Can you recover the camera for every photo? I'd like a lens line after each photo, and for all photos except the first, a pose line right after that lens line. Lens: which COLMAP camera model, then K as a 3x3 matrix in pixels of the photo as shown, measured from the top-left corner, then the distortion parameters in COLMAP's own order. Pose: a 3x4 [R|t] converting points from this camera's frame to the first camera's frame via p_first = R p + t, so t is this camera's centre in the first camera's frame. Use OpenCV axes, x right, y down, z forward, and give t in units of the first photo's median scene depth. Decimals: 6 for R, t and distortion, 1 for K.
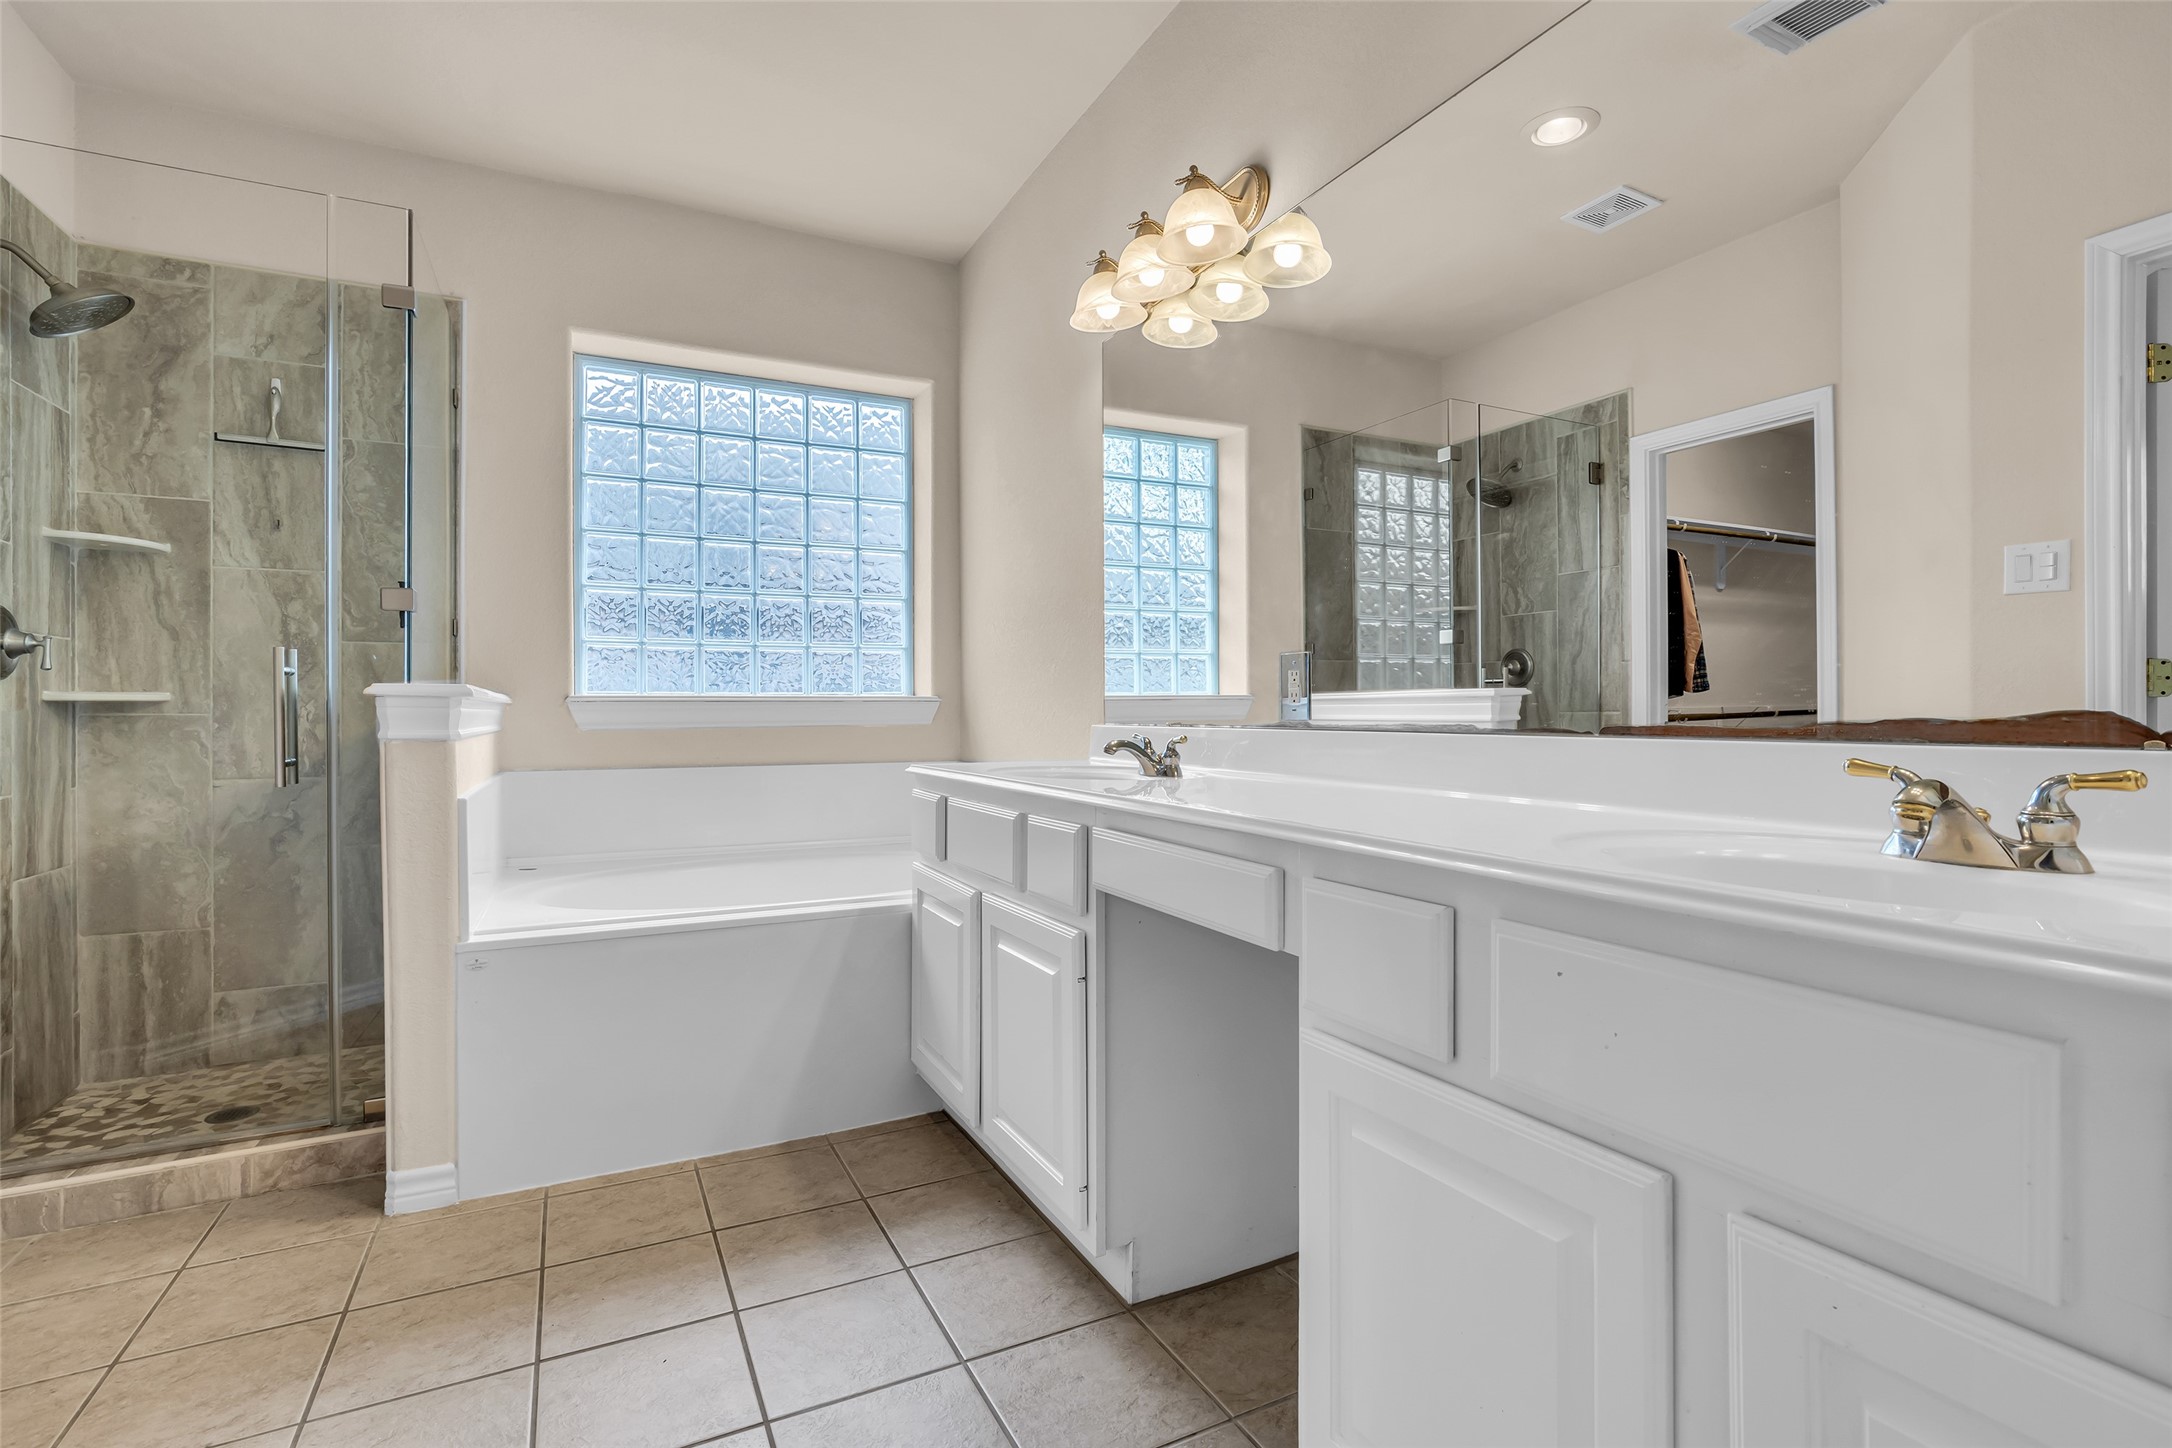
lens RADIAL K [[999.7, 0, 1085.3], [0, 999.7, 717.7], [0, 0, 1]] dist [-0.000159, 0.000311]
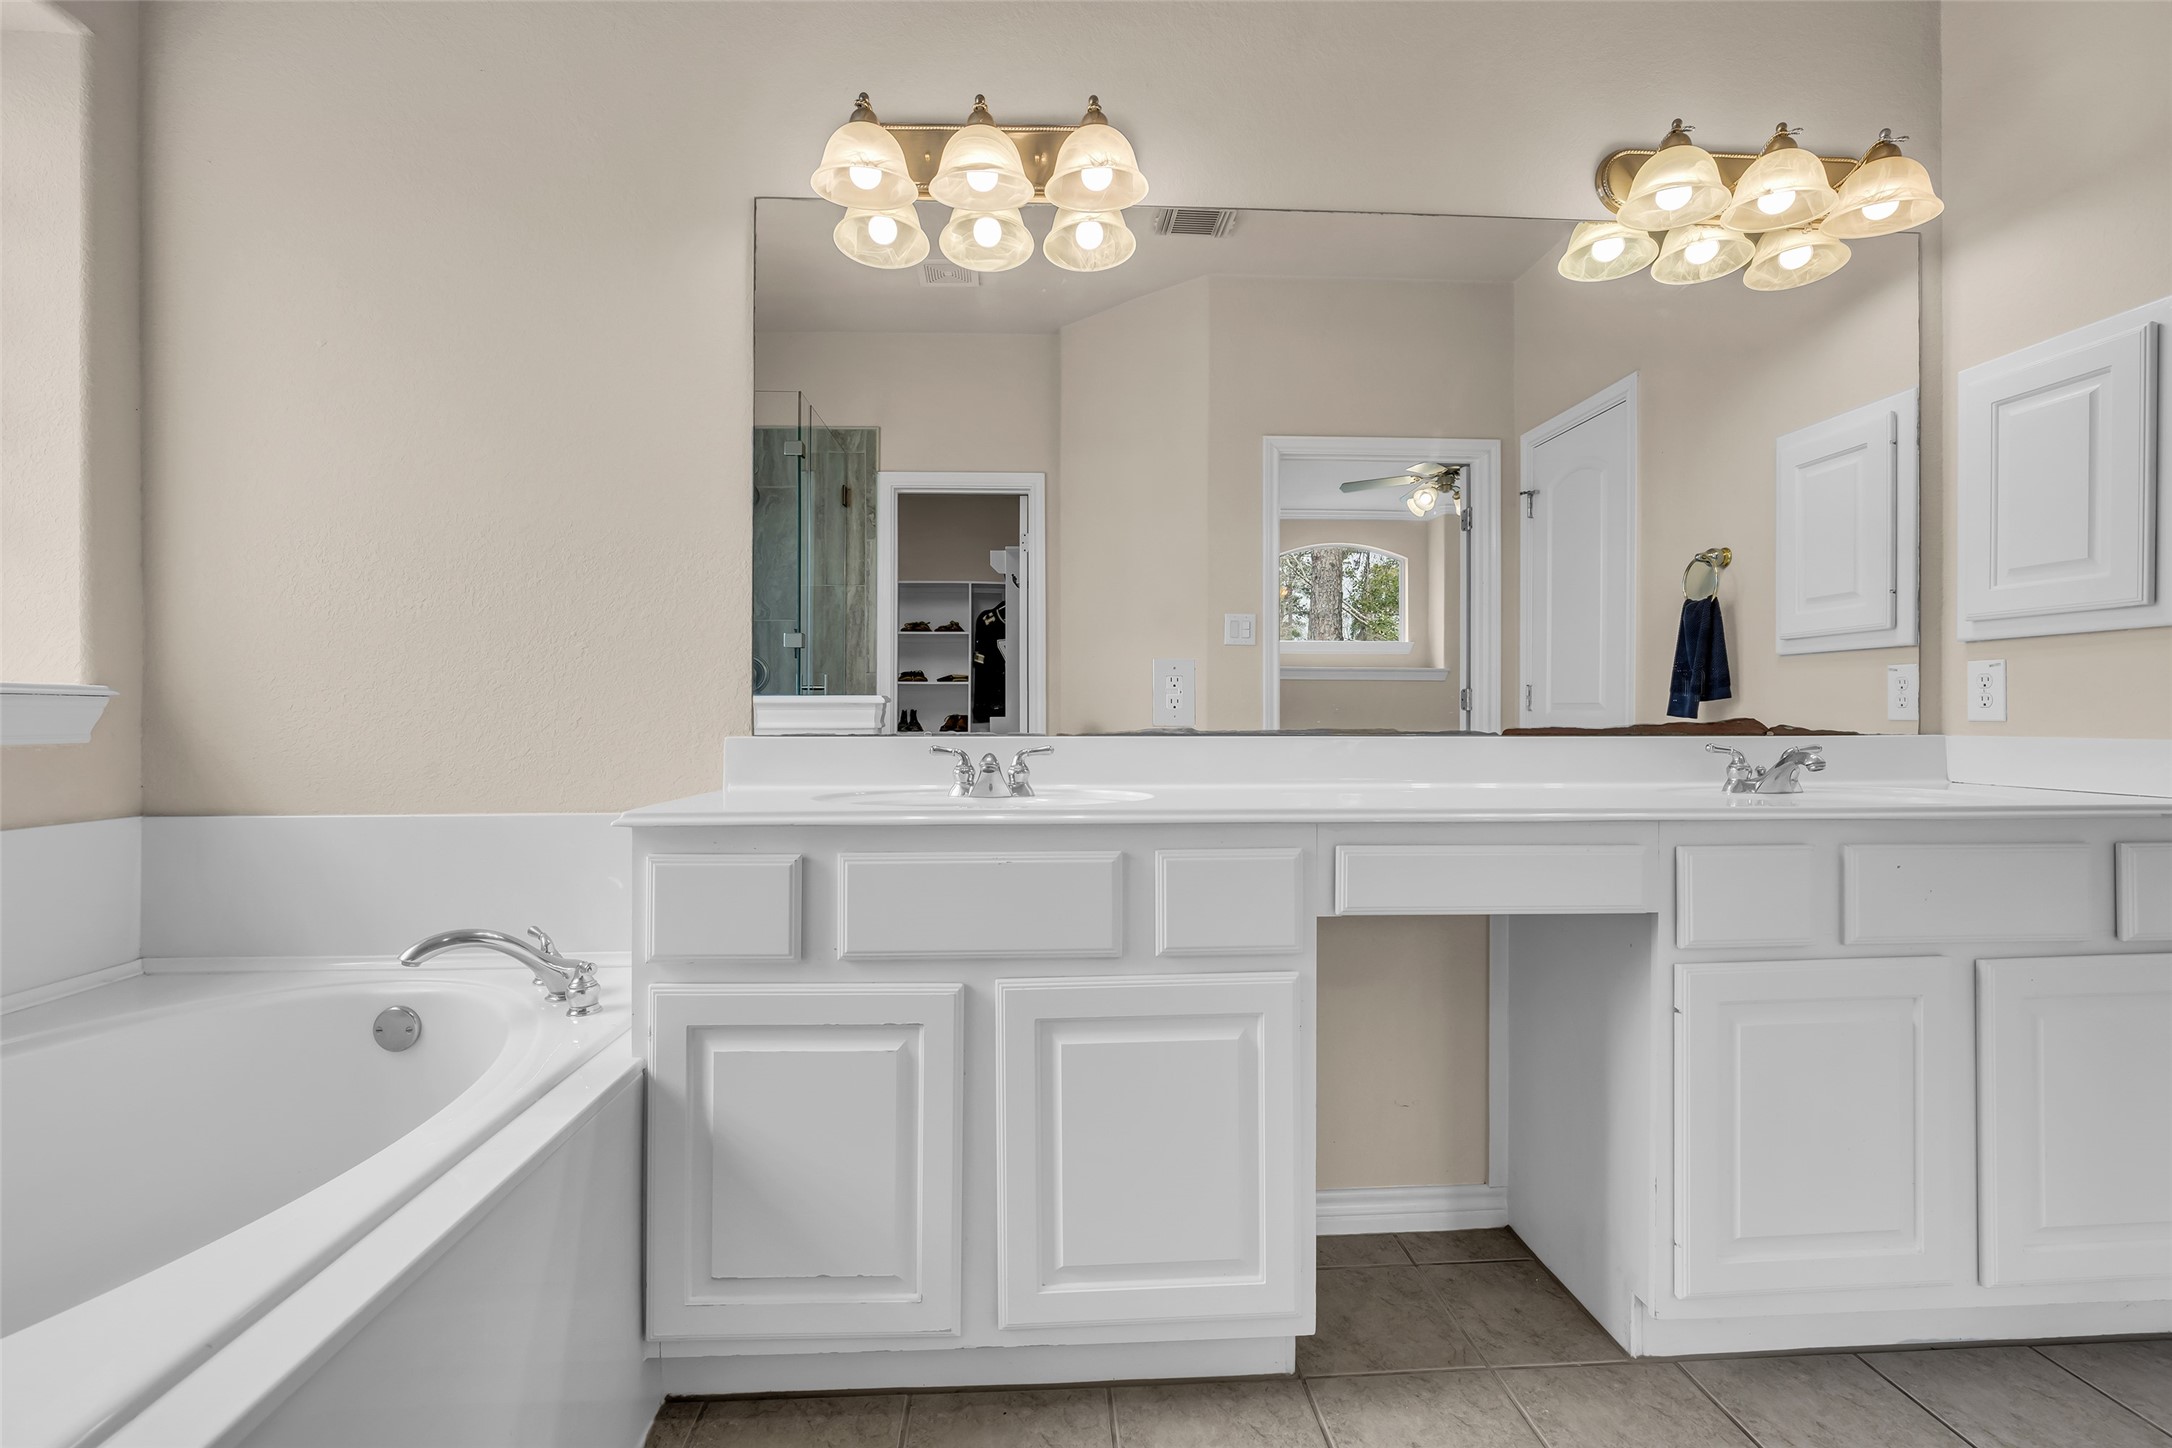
lens RADIAL K [[999.7, 0, 1085.3], [0, 999.7, 717.7], [0, 0, 1]] dist [-0.000159, 0.000311]
pose [[0.410868, 0.002894, 0.911690, -0.367203], [0.004960, 0.999973, -0.005410, -0.001046], [-0.911681, 0.006745, 0.410843, 0.340289]]
